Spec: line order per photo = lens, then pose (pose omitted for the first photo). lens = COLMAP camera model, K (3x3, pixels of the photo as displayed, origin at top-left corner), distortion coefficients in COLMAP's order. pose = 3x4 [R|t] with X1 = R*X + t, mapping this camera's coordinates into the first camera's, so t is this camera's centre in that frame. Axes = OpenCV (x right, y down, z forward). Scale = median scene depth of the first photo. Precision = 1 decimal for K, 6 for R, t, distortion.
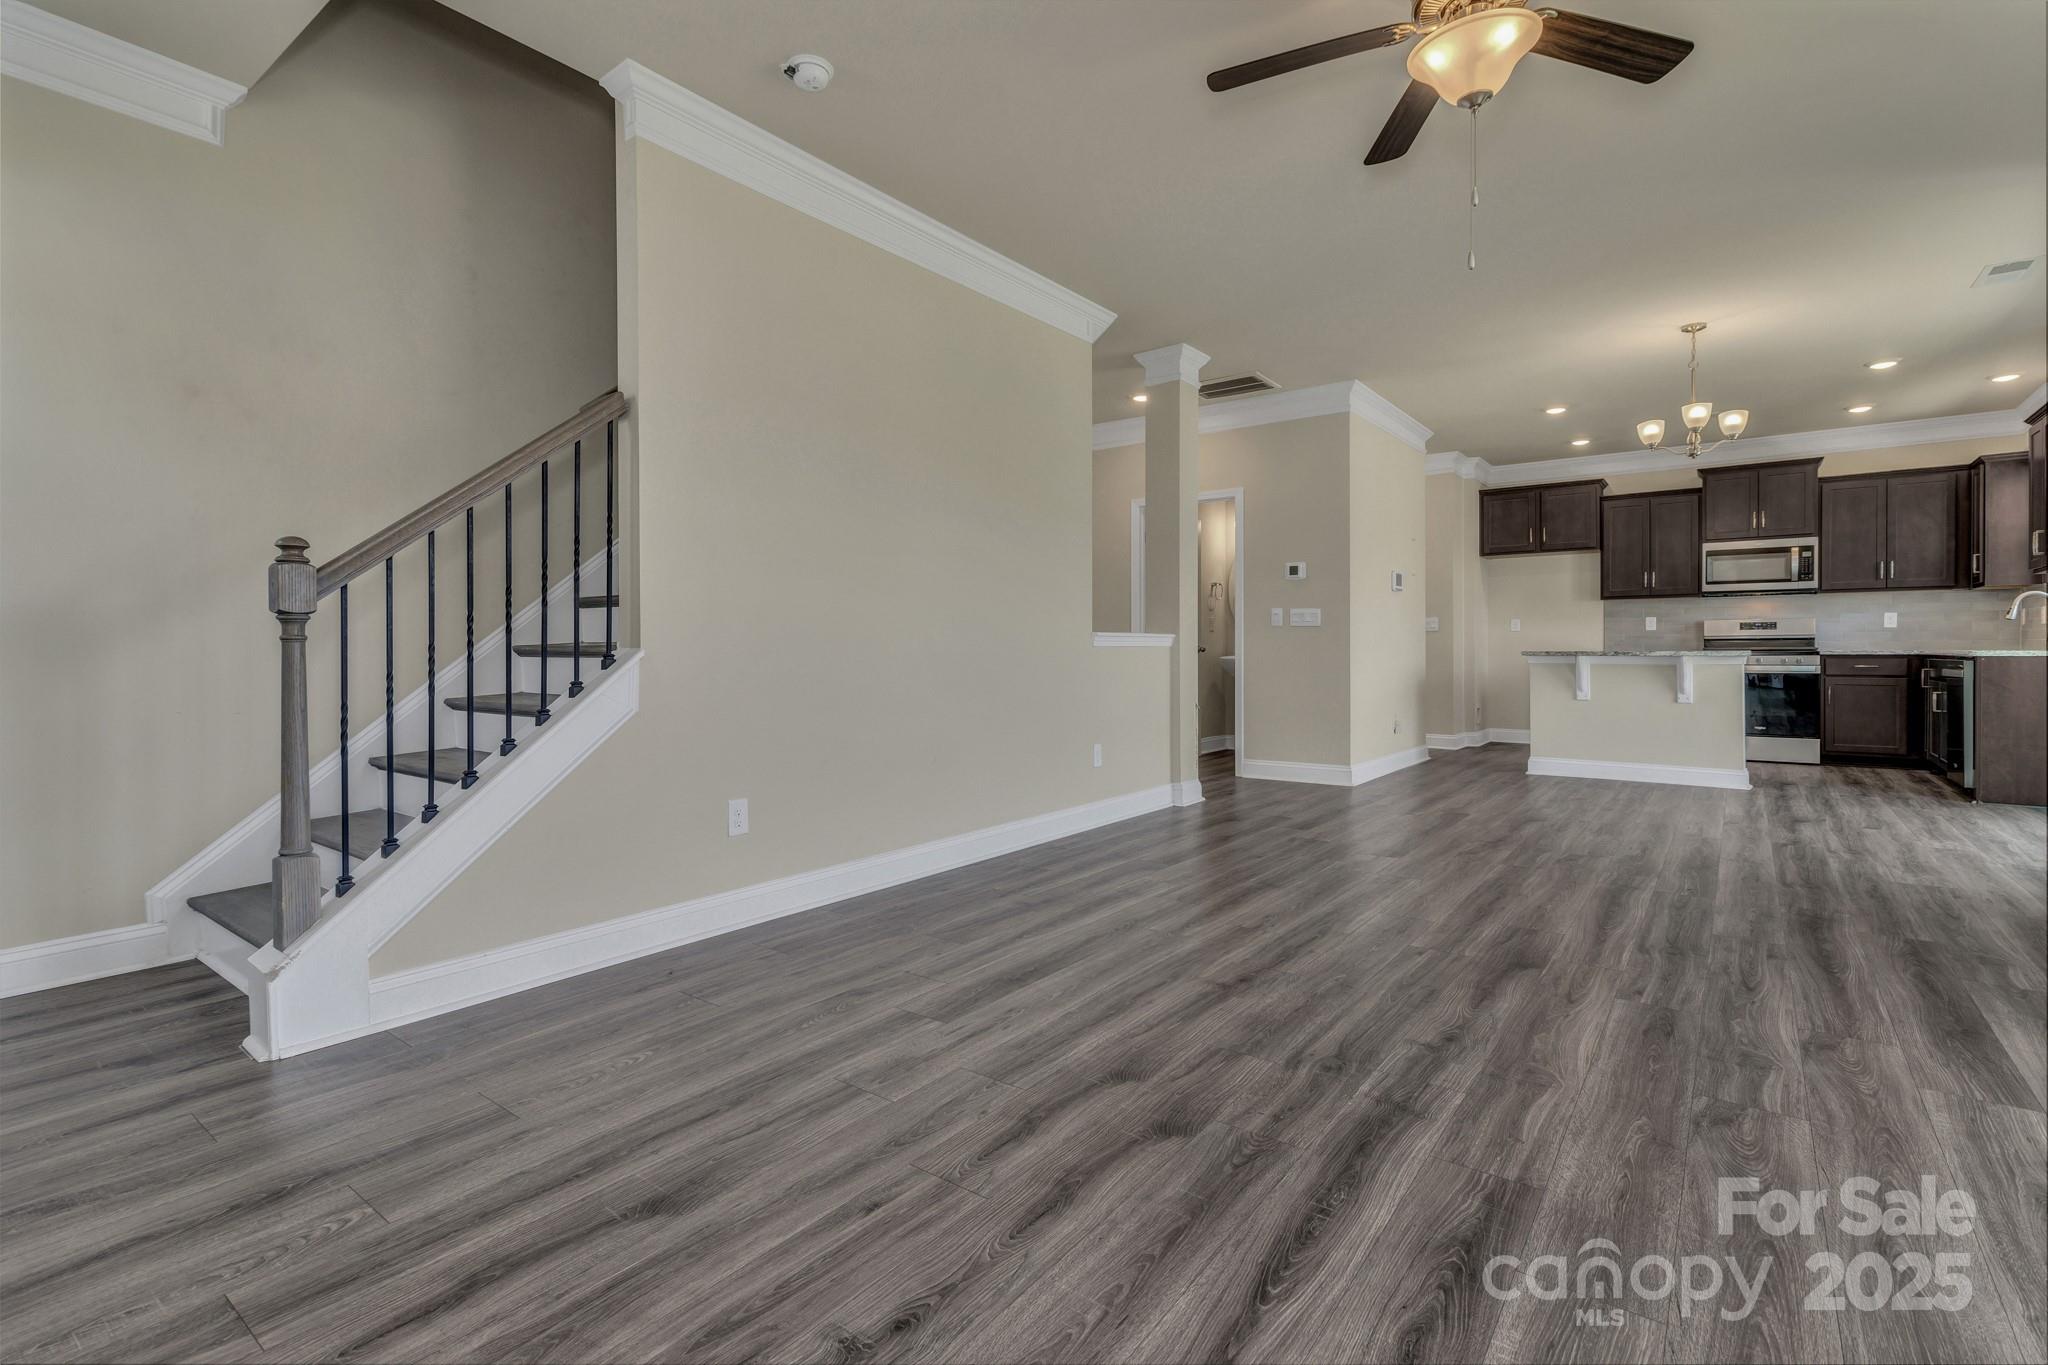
lens RADIAL K [[943.1, 0, 1029.1], [0, 943.1, 657.0], [0, 0, 1]] dist [0.003104, -0.000216]
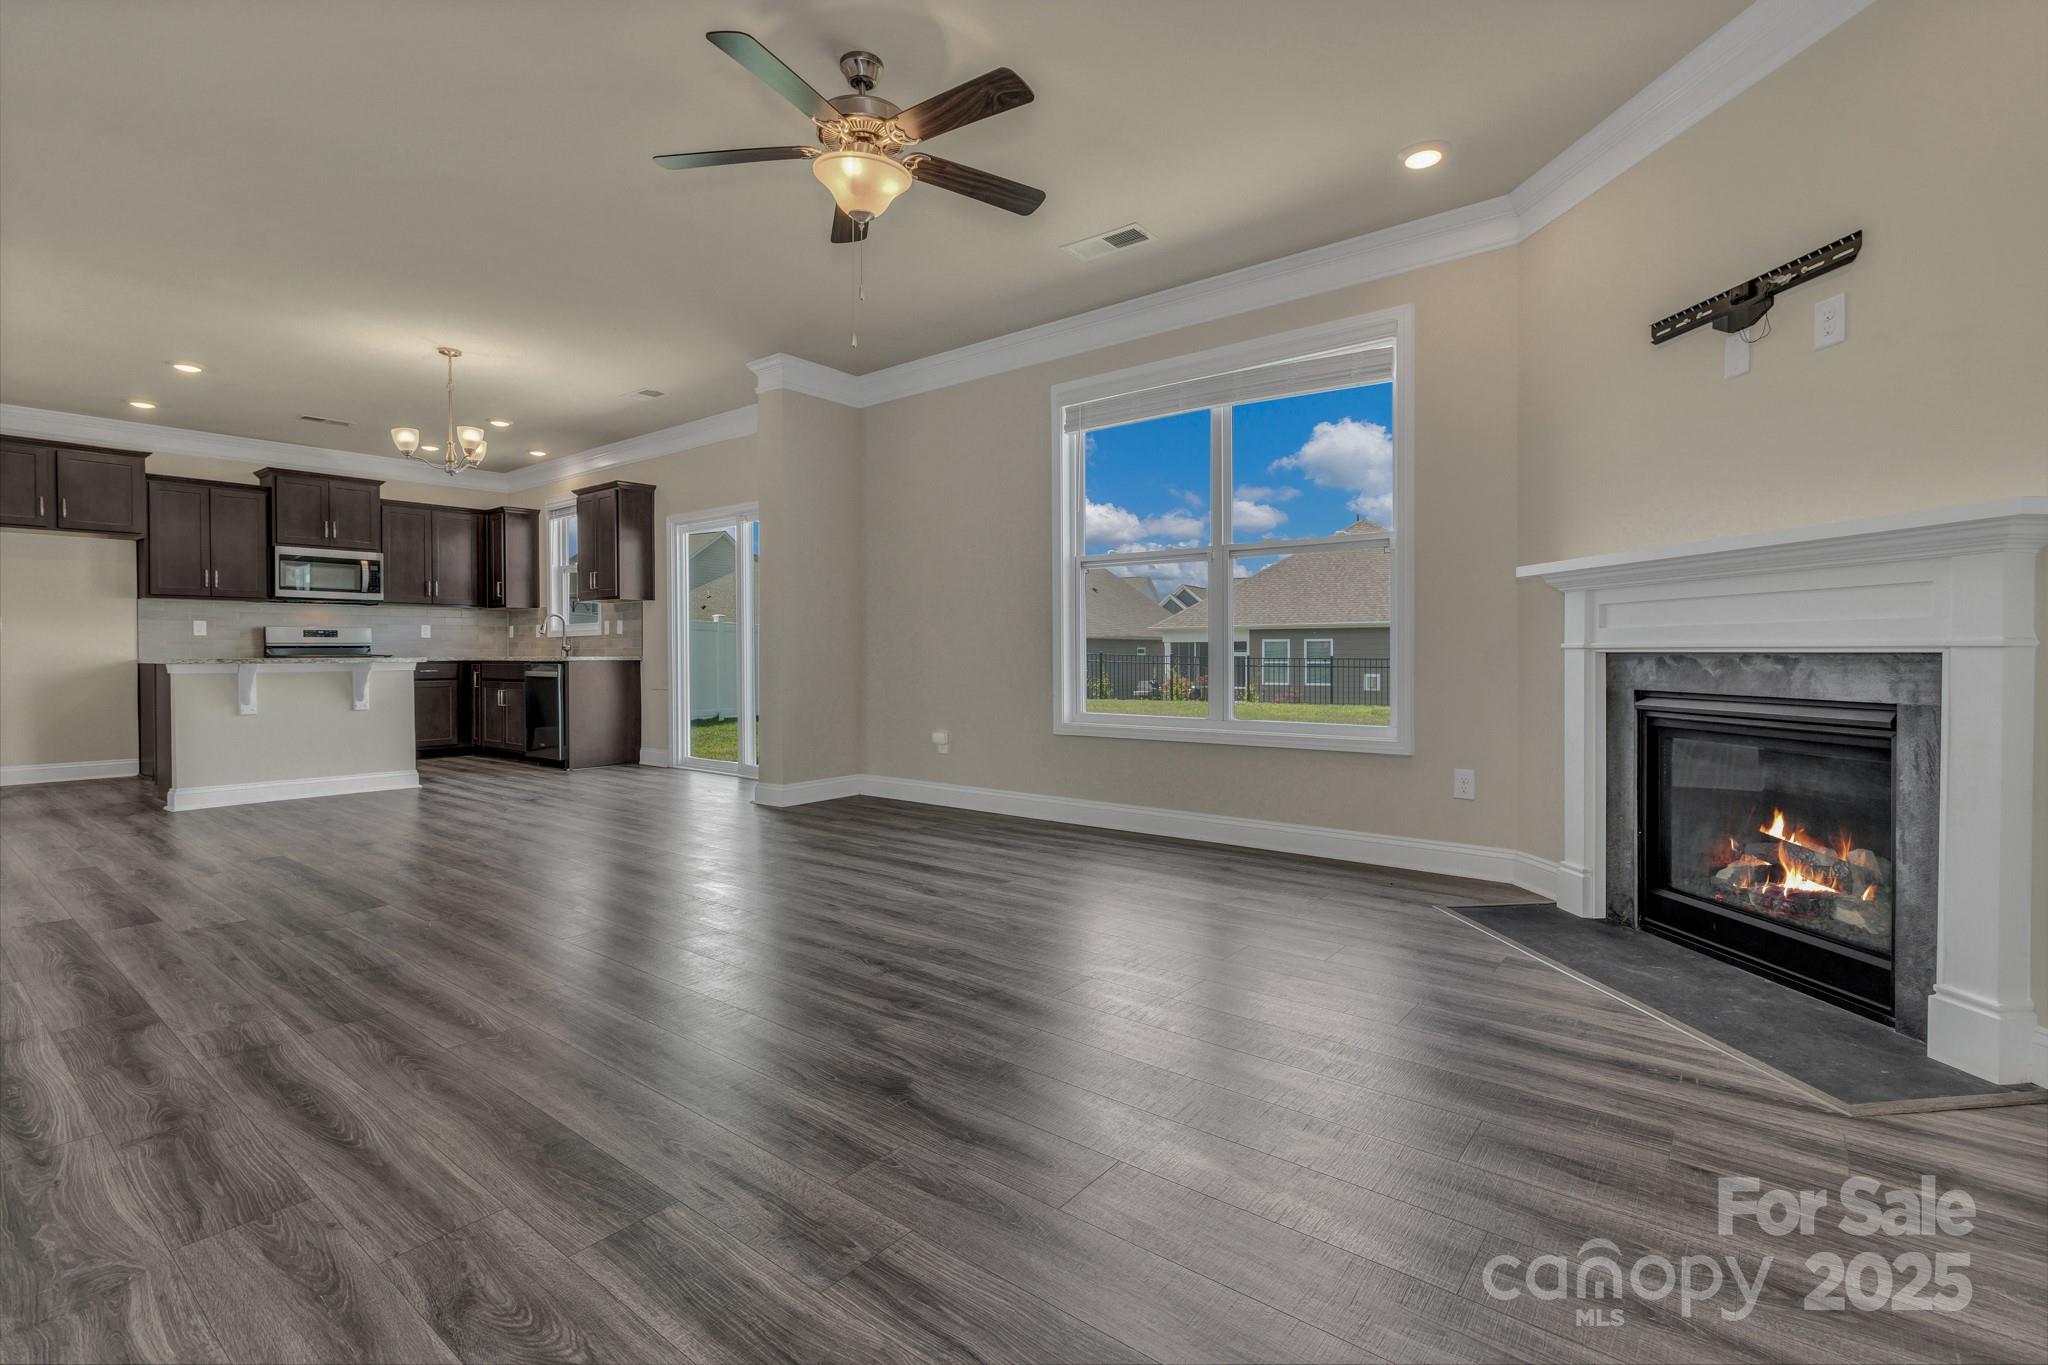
lens RADIAL K [[943.1, 0, 1029.1], [0, 943.1, 657.0], [0, 0, 1]] dist [0.003104, -0.000216]
pose [[0.024153, -0.001727, 0.999707, -0.558631], [0.012005, 0.999927, 0.001438, -0.000523], [-0.999636, 0.011967, 0.024172, 0.535313]]
